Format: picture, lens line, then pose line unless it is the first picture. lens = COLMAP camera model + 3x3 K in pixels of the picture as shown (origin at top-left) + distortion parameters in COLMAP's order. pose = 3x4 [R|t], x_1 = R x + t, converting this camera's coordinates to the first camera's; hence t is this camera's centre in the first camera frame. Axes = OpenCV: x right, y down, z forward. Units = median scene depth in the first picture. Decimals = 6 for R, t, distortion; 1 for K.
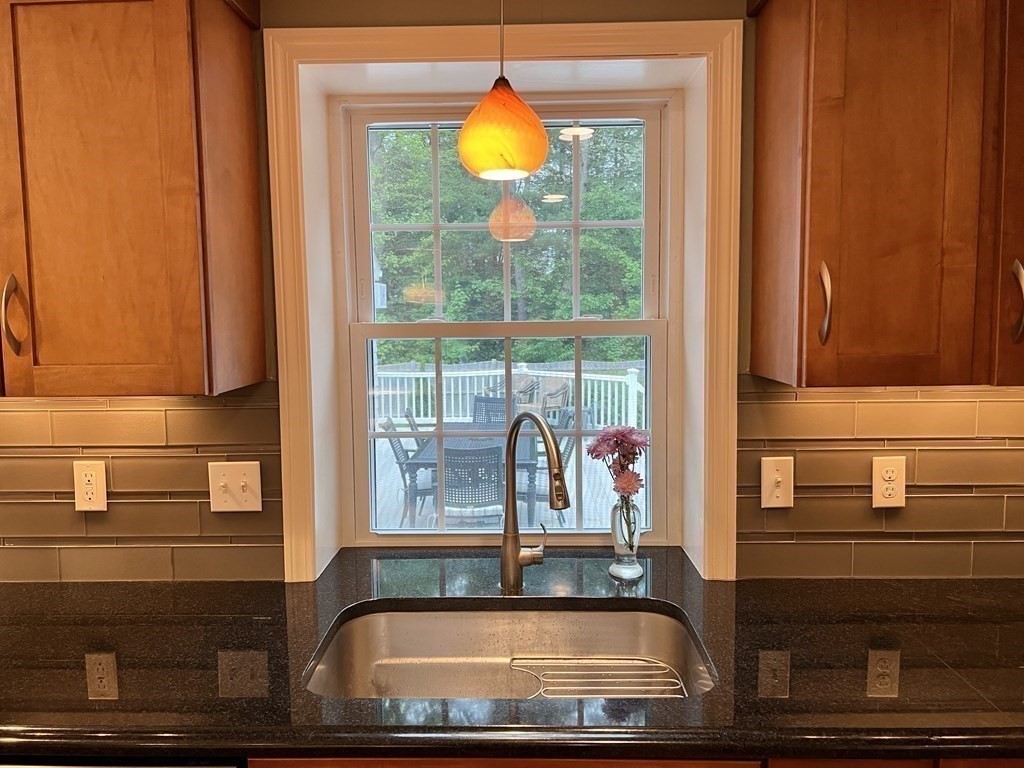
lens RADIAL K [[774.4, 0, 511.3], [0, 774.4, 379.0], [0, 0, 1]] dist [0.065676, -0.086986]
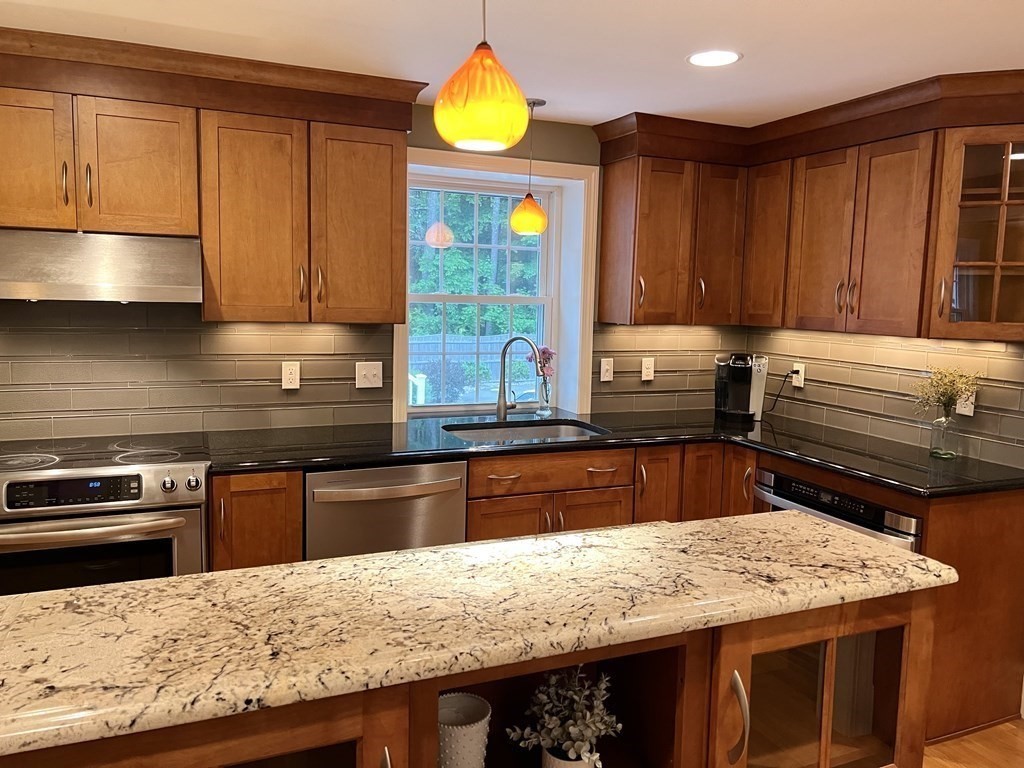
lens RADIAL K [[774.4, 0, 516.1], [0, 774.4, 377.7], [0, 0, 1]] dist [0.065676, -0.086986]
pose [[0.904833, -0.012292, 0.425588, -0.858891], [0.002273, 0.999708, 0.024042, 0.100517], [-0.425760, -0.020786, 0.904598, -0.928161]]
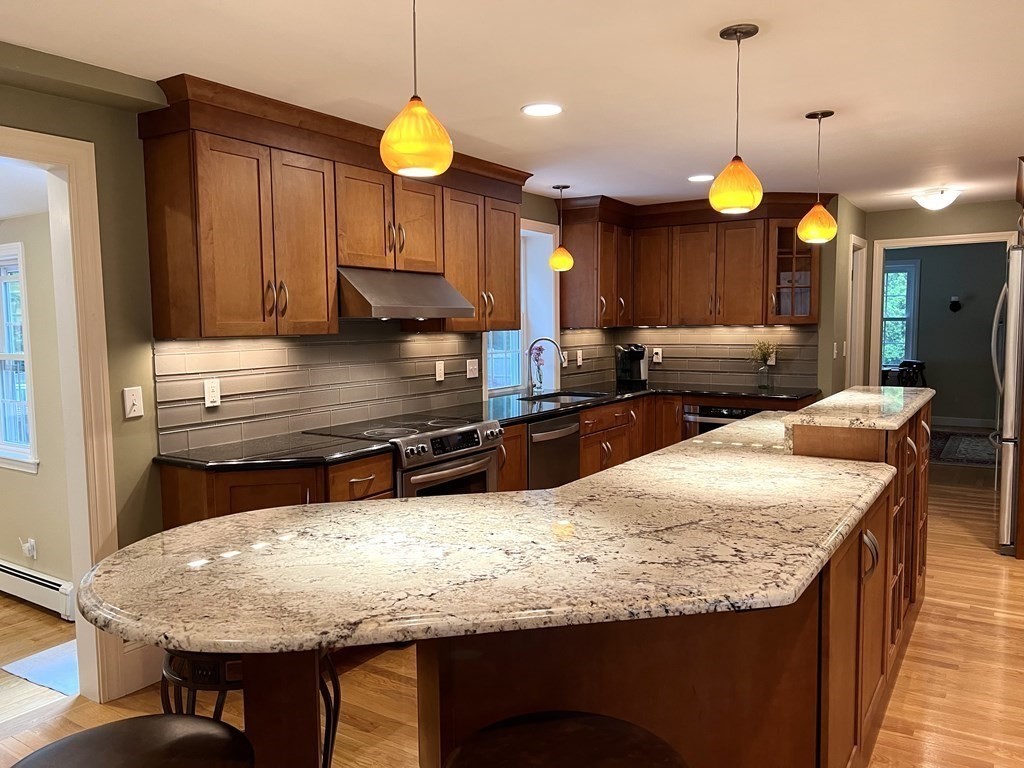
lens RADIAL K [[774.4, 0, 507.6], [0, 774.4, 390.7], [0, 0, 1]] dist [0.065676, -0.086986]
pose [[0.526429, -0.071489, 0.847208, -2.677305], [0.077902, 0.996323, 0.035665, 0.129483], [-0.846643, 0.047224, 0.530062, -0.578693]]
